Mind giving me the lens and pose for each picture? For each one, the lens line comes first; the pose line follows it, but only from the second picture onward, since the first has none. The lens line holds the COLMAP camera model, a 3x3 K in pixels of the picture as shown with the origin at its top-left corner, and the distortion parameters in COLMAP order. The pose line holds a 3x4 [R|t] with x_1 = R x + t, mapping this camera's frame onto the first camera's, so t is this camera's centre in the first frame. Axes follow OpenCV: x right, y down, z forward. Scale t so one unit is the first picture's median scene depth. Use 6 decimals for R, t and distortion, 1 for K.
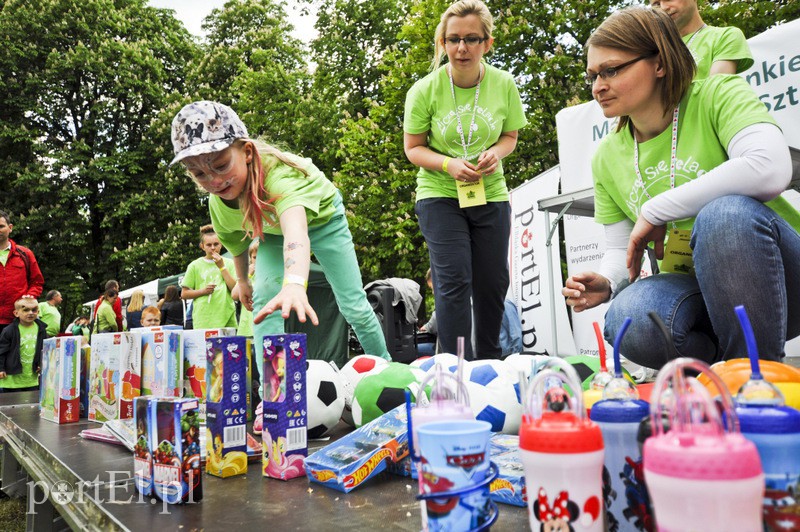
lens RADIAL K [[623.9, 0, 397.2], [0, 623.9, 271.8], [0, 0, 1]] dist [0.025069, 0.013990]
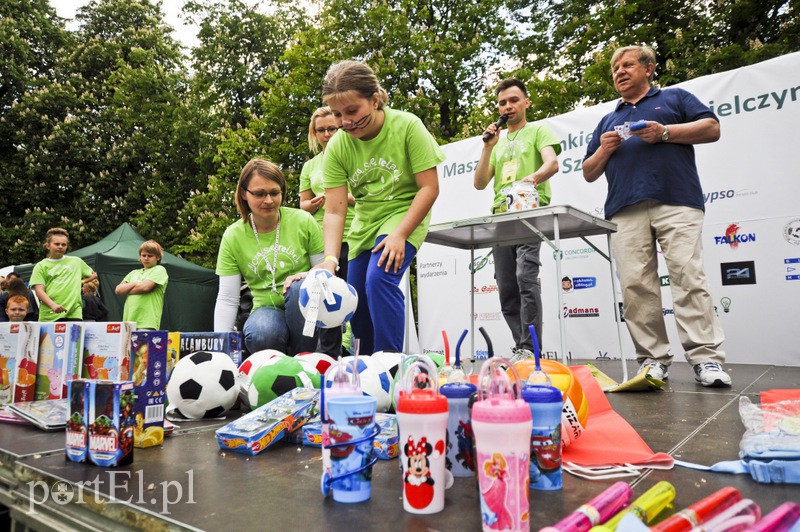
lens RADIAL K [[623.9, 0, 400.1], [0, 623.9, 263.8], [0, 0, 1]] dist [0.025069, 0.013990]
pose [[0.966436, 0.060368, 0.249713, -0.110562], [-0.058712, 0.998176, -0.014082, -0.034376], [-0.250108, -0.001052, 0.968217, -0.269697]]
